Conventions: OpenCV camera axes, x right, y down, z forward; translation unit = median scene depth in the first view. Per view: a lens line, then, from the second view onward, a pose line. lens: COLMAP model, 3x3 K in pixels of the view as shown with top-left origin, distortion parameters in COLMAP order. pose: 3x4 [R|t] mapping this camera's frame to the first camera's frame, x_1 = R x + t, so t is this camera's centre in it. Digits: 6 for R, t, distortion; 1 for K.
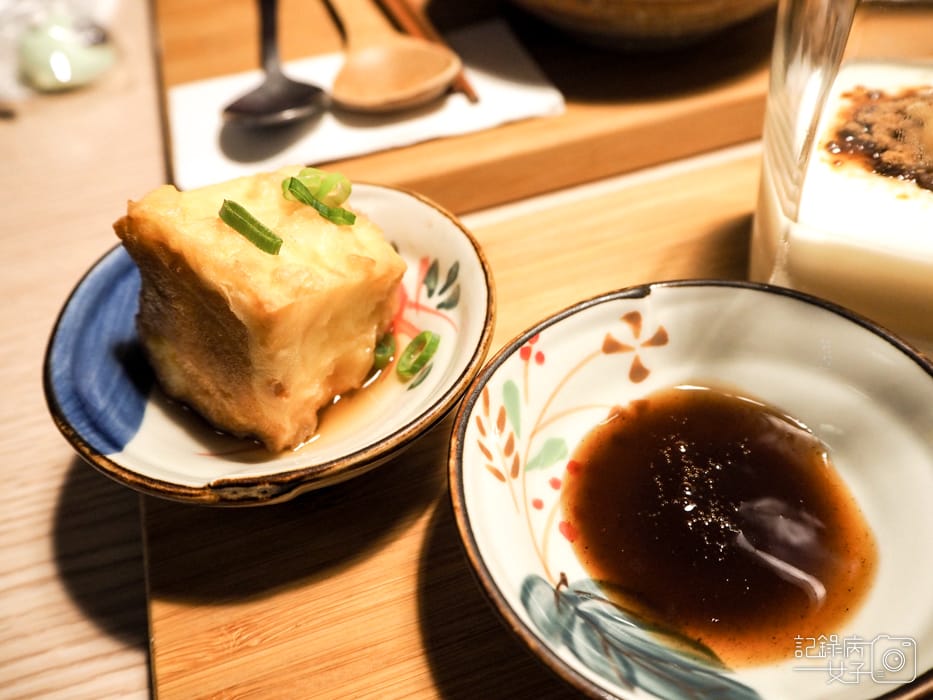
lens RADIAL K [[784.2, 0, 463.7], [0, 784.2, 345.6], [0, 0, 1]] dist [-0.017457, -0.004515]
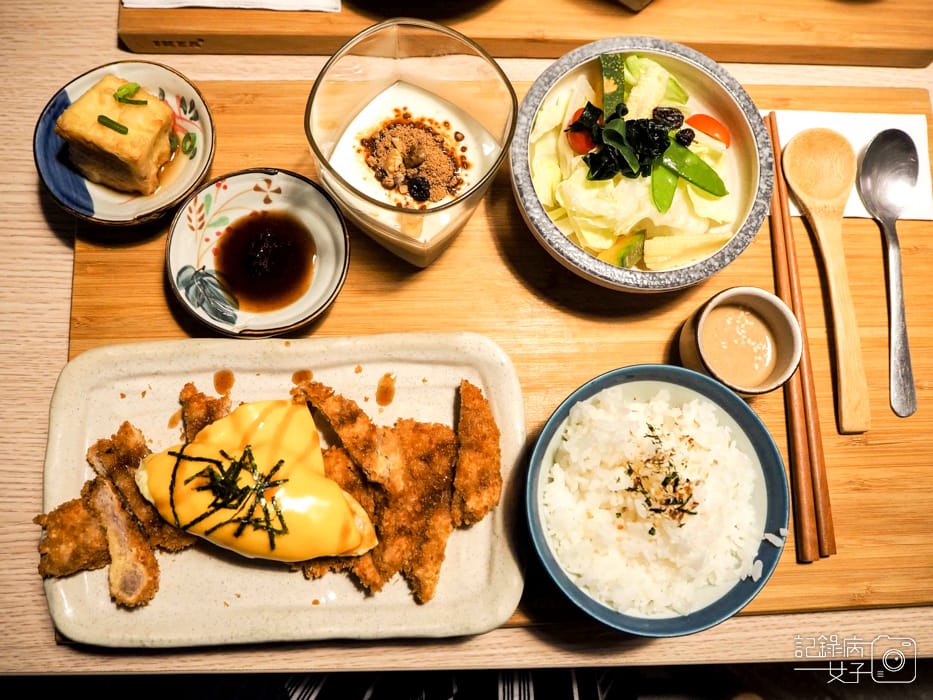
lens RADIAL K [[784.2, 0, 463.6], [0, 784.2, 346.3], [0, 0, 1]] dist [-0.017457, -0.004515]
pose [[0.950156, 0.302577, 0.075175, 0.829447], [-0.295747, 0.798397, 0.524496, -1.182592], [0.098681, -0.520586, 0.848088, -1.440531]]
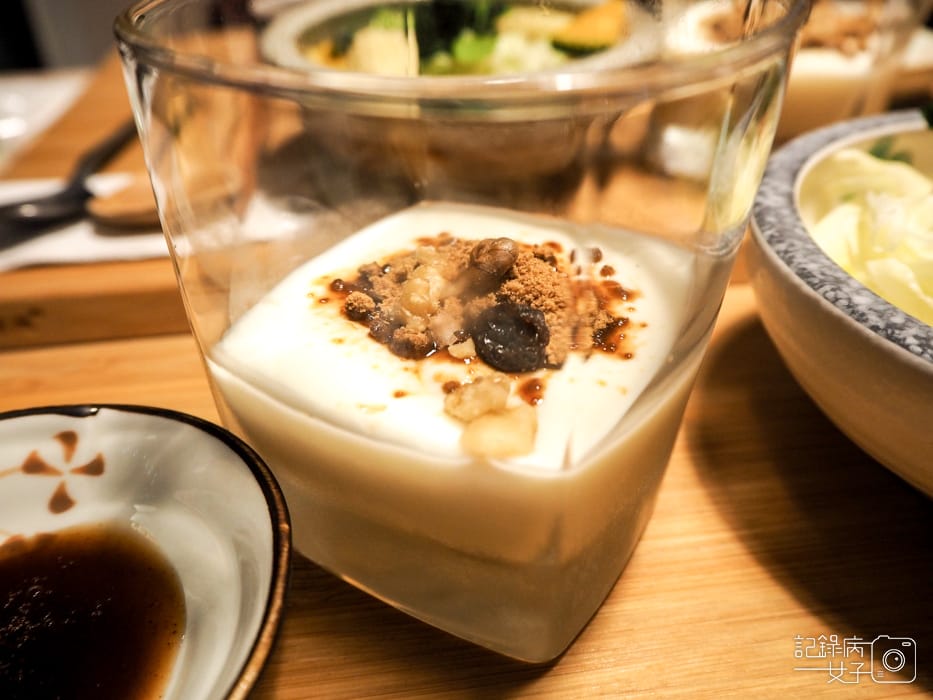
lens RADIAL K [[784.2, 0, 467.1], [0, 784.2, 357.5], [0, 0, 1]] dist [-0.017457, -0.004515]
pose [[0.980819, 0.141971, -0.133559, 0.799130], [-0.167002, 0.965419, -0.200193, -0.023381], [0.100518, 0.218657, 0.970611, 0.178853]]
